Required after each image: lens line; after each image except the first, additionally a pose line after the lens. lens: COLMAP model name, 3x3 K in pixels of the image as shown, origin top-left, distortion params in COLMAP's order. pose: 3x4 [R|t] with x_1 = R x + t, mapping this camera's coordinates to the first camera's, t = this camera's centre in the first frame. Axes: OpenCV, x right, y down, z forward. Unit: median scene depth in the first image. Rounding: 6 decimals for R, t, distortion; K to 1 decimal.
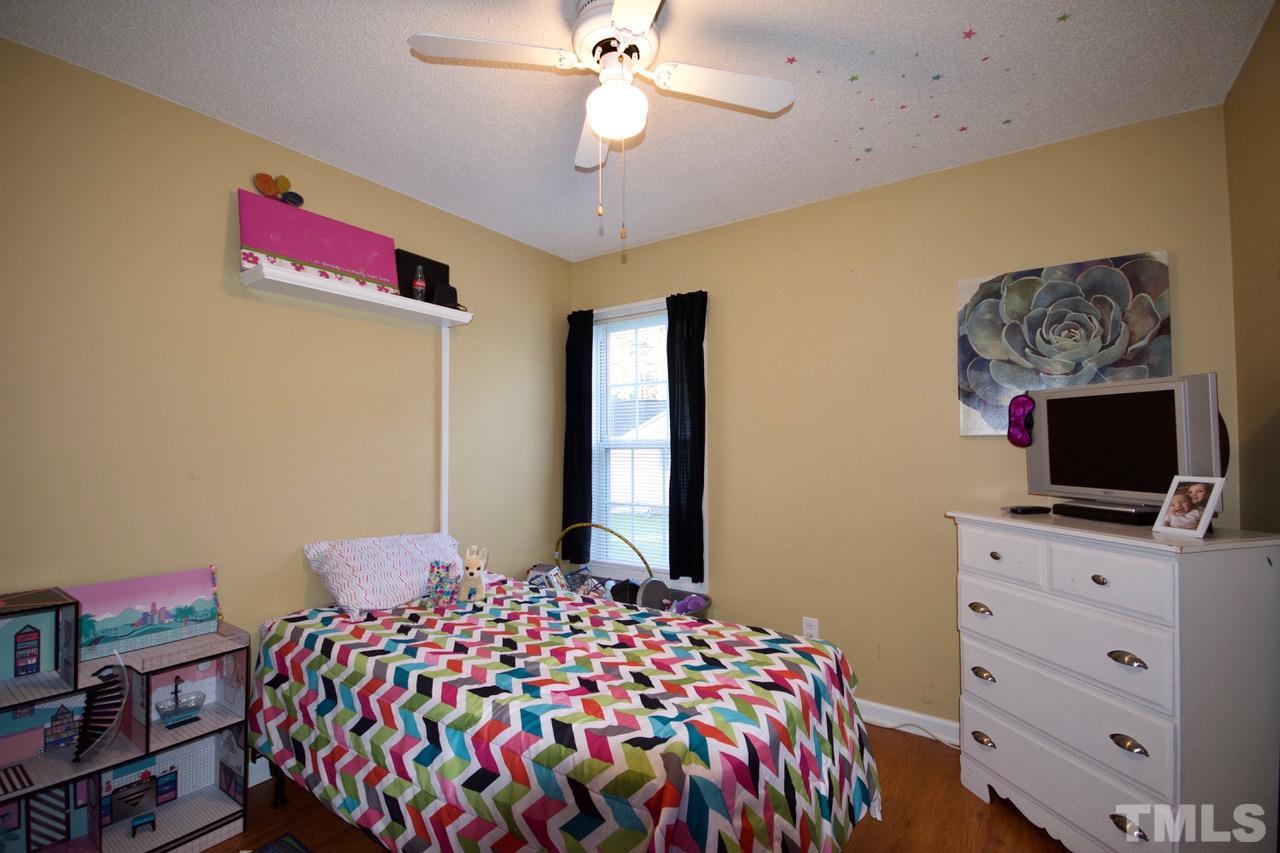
lens RADIAL K [[564.5, 0, 643.2], [0, 564.5, 432.7], [0, 0, 1]] dist [-0.001416, -0.000389]
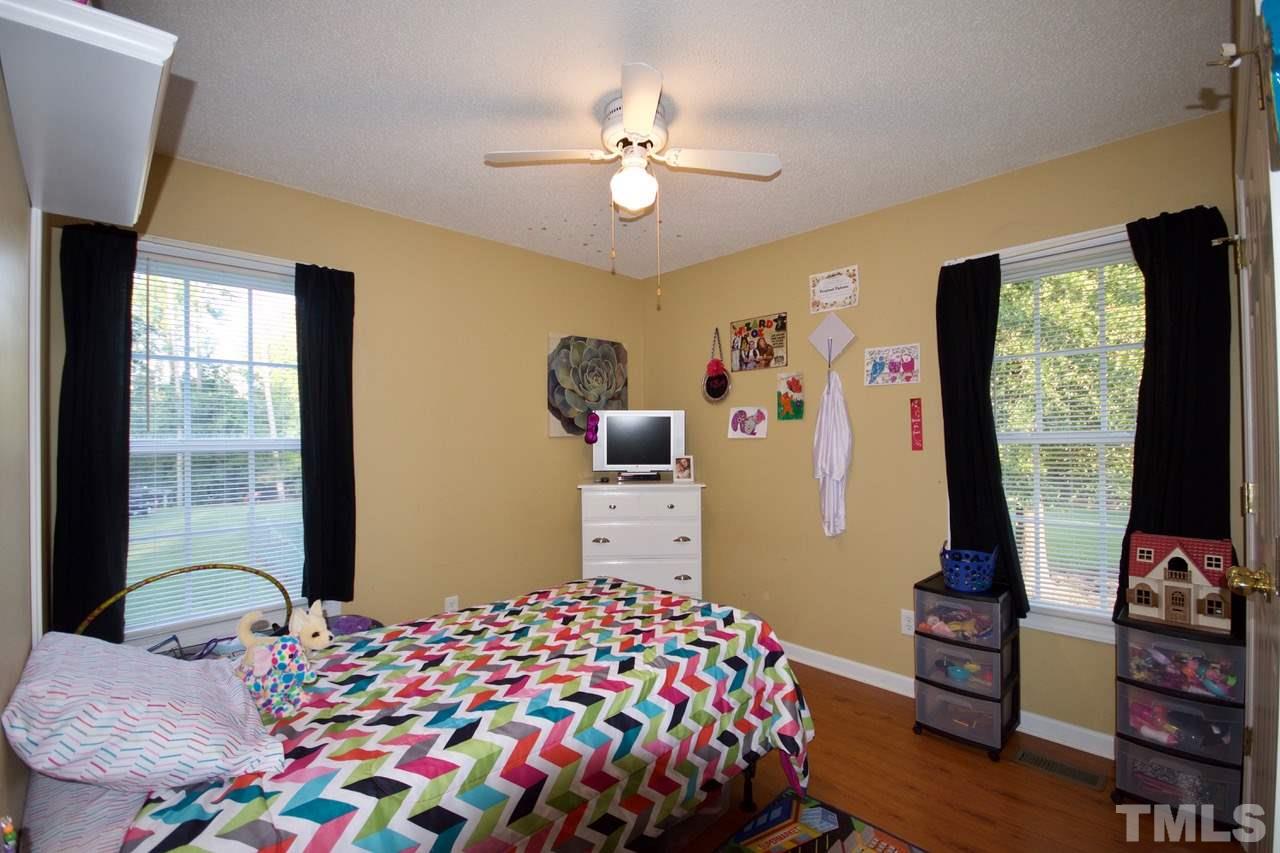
lens RADIAL K [[564.5, 0, 643.2], [0, 564.5, 432.7], [0, 0, 1]] dist [-0.001416, -0.000389]
pose [[0.195500, 0.004451, 0.980694, -0.975141], [-0.014961, 0.999887, -0.001555, -0.007134], [-0.980590, -0.014368, 0.195545, 0.527944]]
